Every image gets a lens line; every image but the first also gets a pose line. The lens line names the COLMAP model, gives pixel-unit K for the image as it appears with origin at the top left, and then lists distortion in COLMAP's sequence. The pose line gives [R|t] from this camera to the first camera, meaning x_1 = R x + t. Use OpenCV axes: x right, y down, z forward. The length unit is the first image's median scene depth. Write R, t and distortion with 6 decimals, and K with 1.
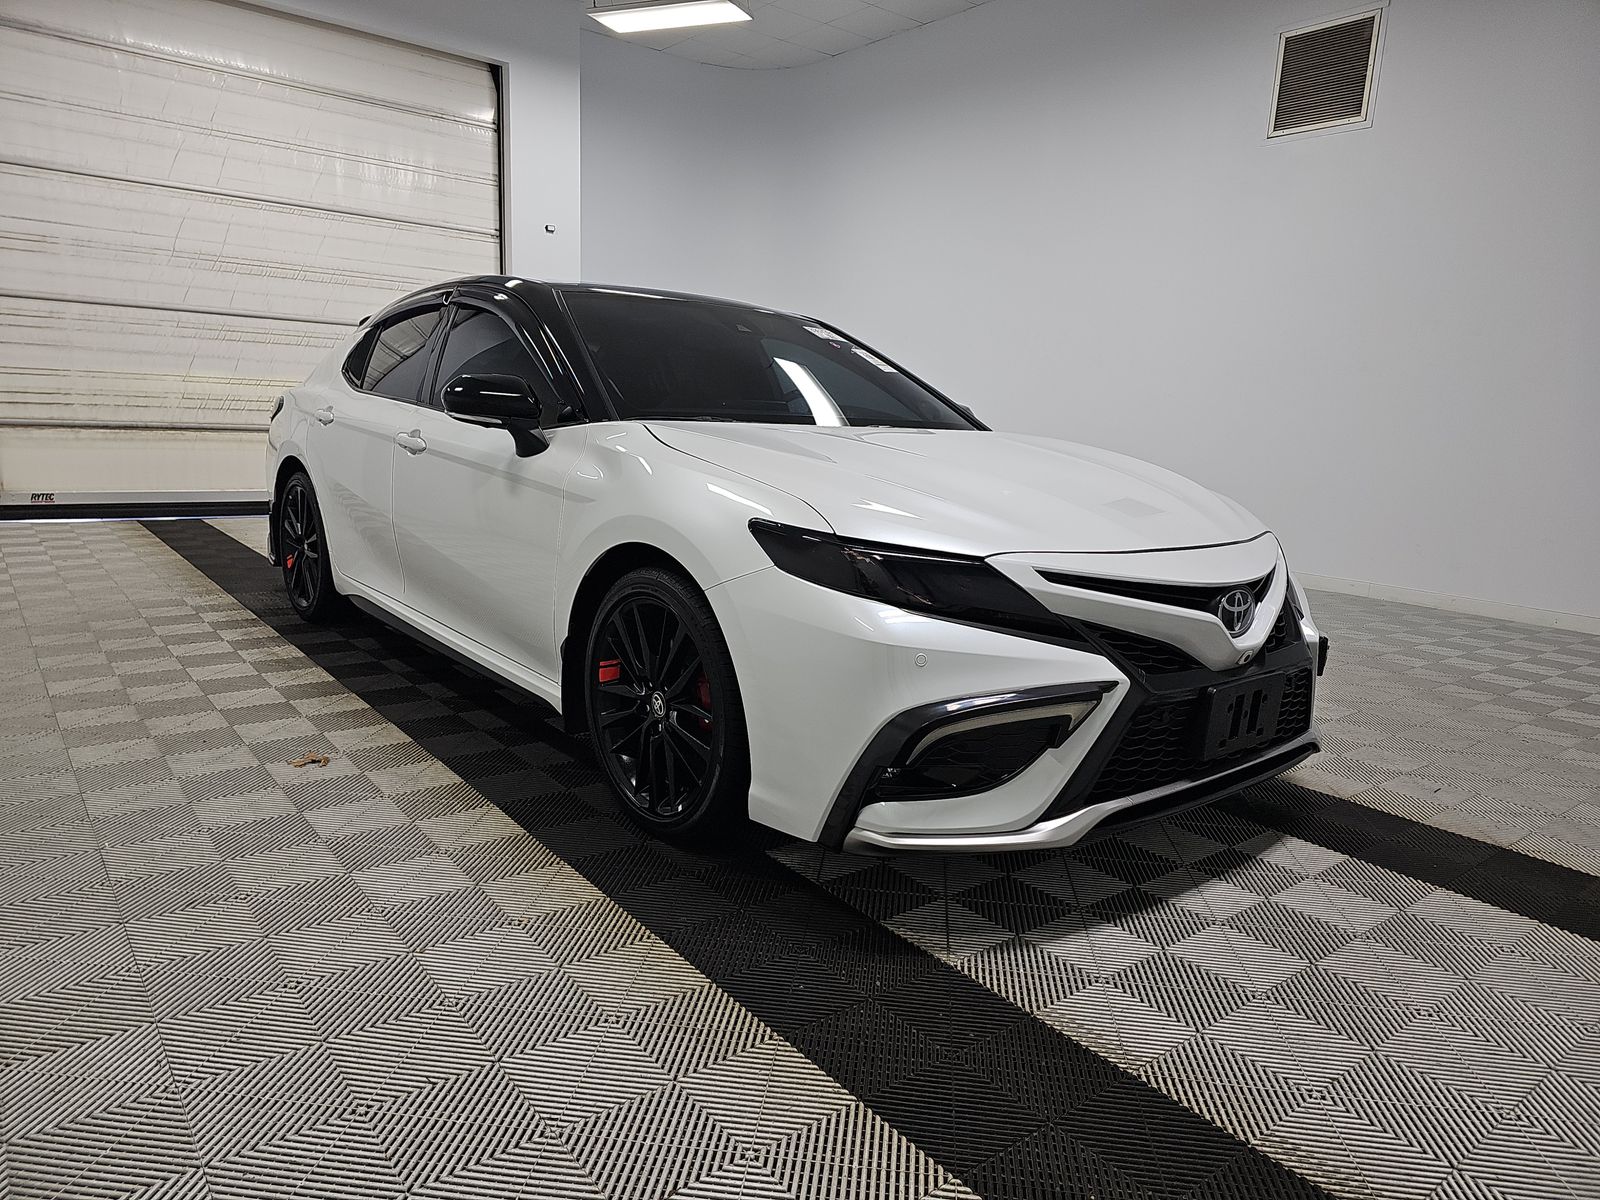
lens RADIAL K [[1052.3, 0, 800.0], [0, 1052.3, 600.0], [0, 0, 1]] dist [0.004488, 0.002104]
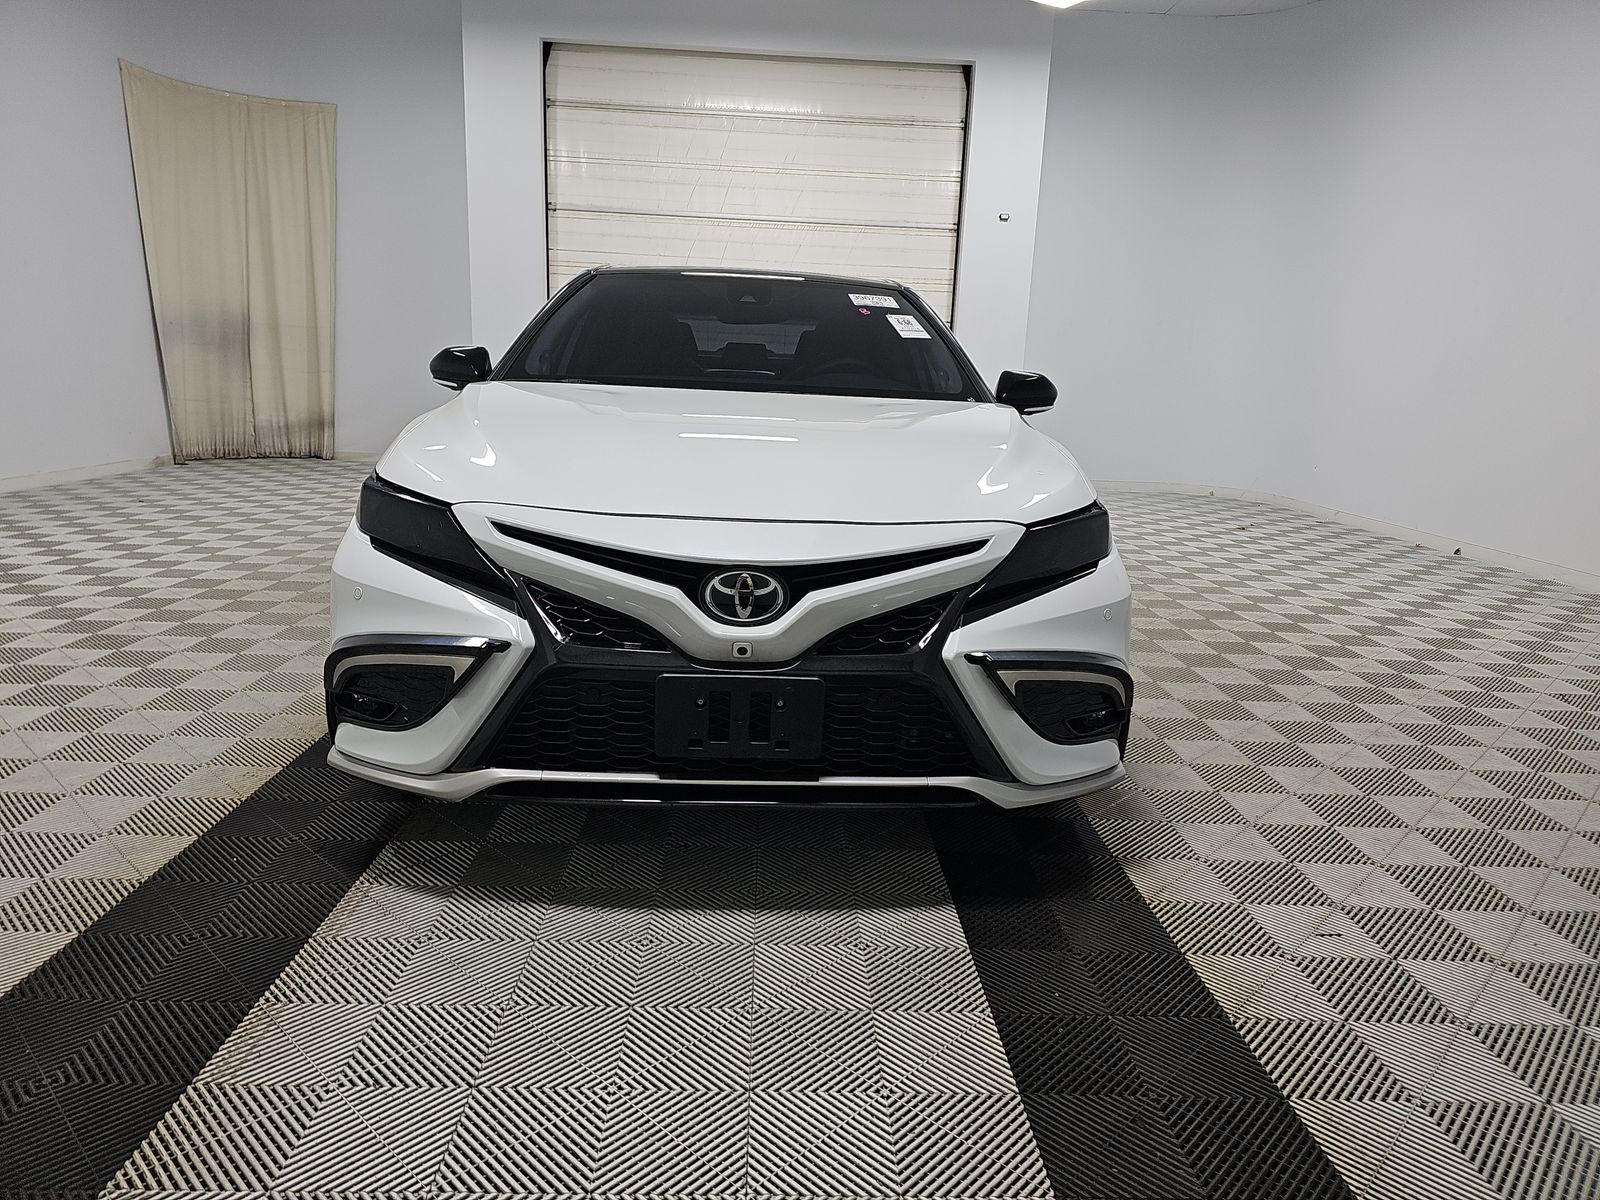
lens RADIAL K [[1051.6, 0, 800.0], [0, 1051.6, 600.0], [0, 0, 1]] dist [0.043754, -0.007119]
pose [[0.807785, 0.115298, -0.578091, 0.495911], [-0.118759, 0.992408, 0.031985, -0.010163], [0.577390, 0.042817, 0.815345, 0.174378]]
